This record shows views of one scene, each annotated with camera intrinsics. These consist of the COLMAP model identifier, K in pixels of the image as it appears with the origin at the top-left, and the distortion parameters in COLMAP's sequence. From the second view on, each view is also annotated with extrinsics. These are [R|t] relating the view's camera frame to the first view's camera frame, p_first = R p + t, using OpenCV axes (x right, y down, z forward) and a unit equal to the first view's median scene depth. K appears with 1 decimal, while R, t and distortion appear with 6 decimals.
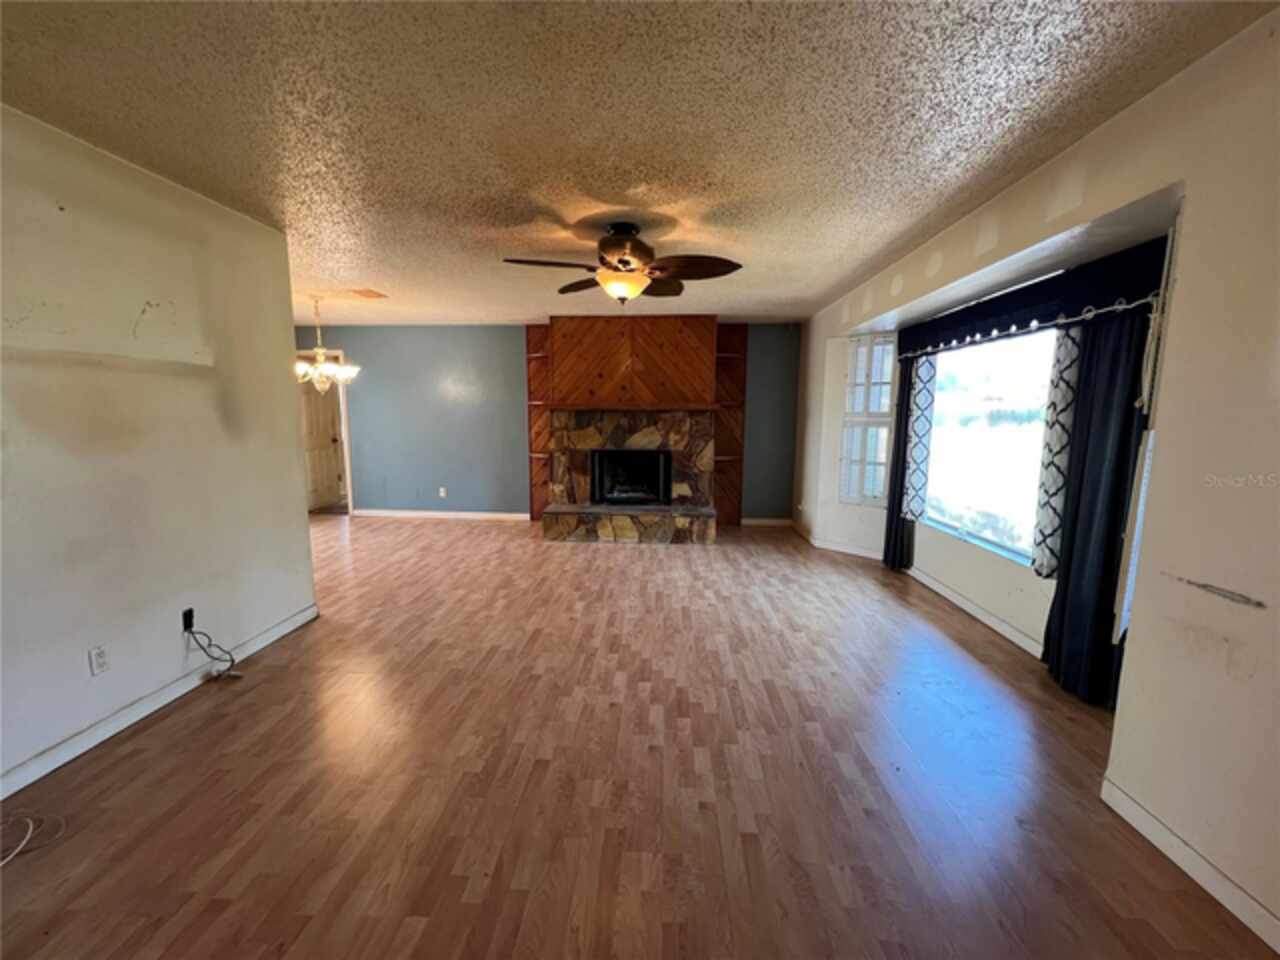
lens RADIAL K [[515.3, 0, 634.4], [0, 515.3, 481.9], [0, 0, 1]] dist [-0.000740, -0.000063]
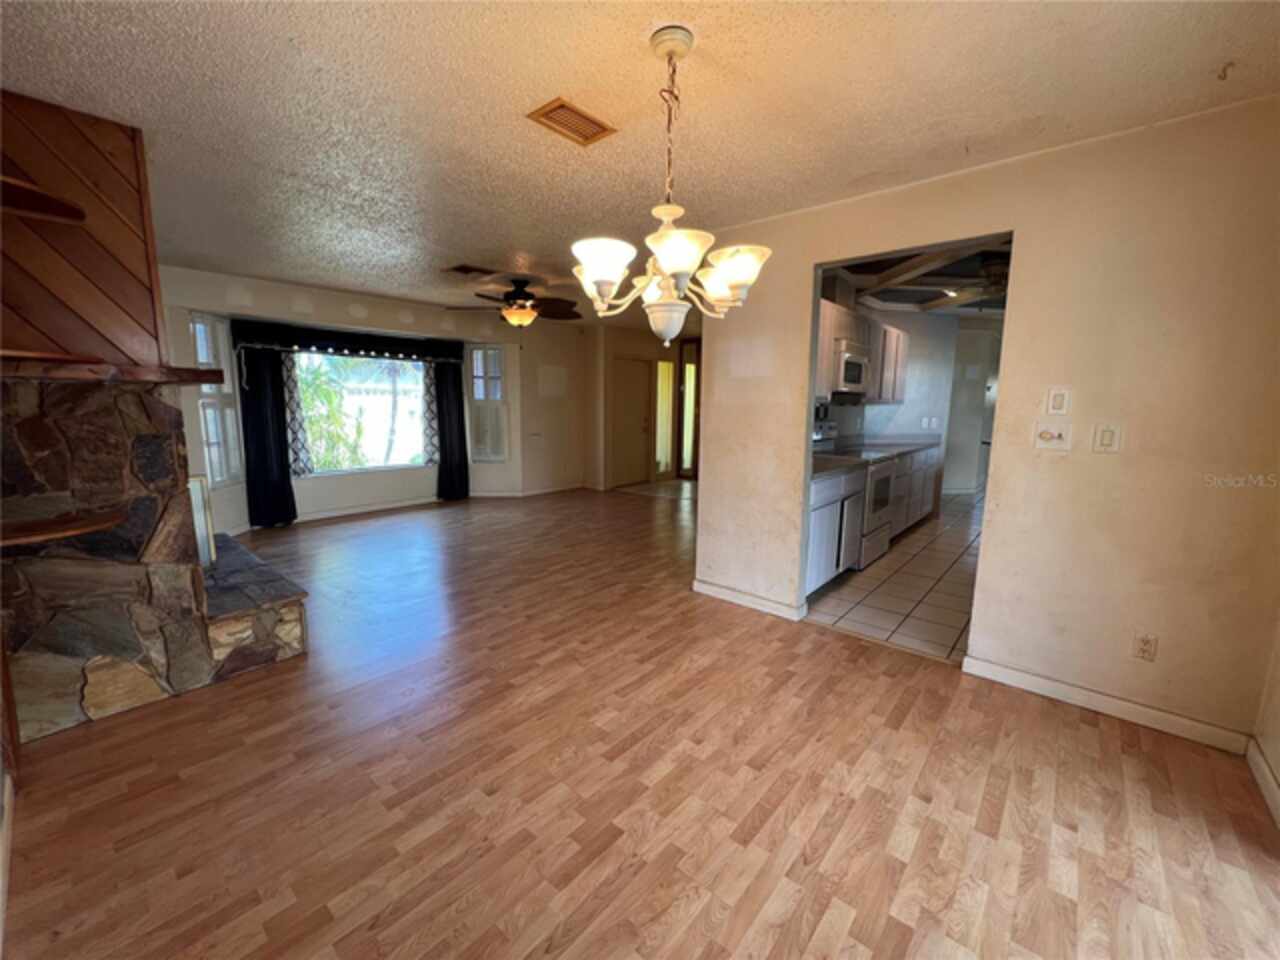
lens RADIAL K [[512.1, 0, 637.9], [0, 512.1, 476.7], [0, 0, 1]] dist [-0.000435, -0.000014]
pose [[-0.791031, -0.099410, 0.603646, -1.050256], [0.075472, 0.963315, 0.257542, -0.228826], [-0.607103, 0.249282, -0.754509, 1.673327]]
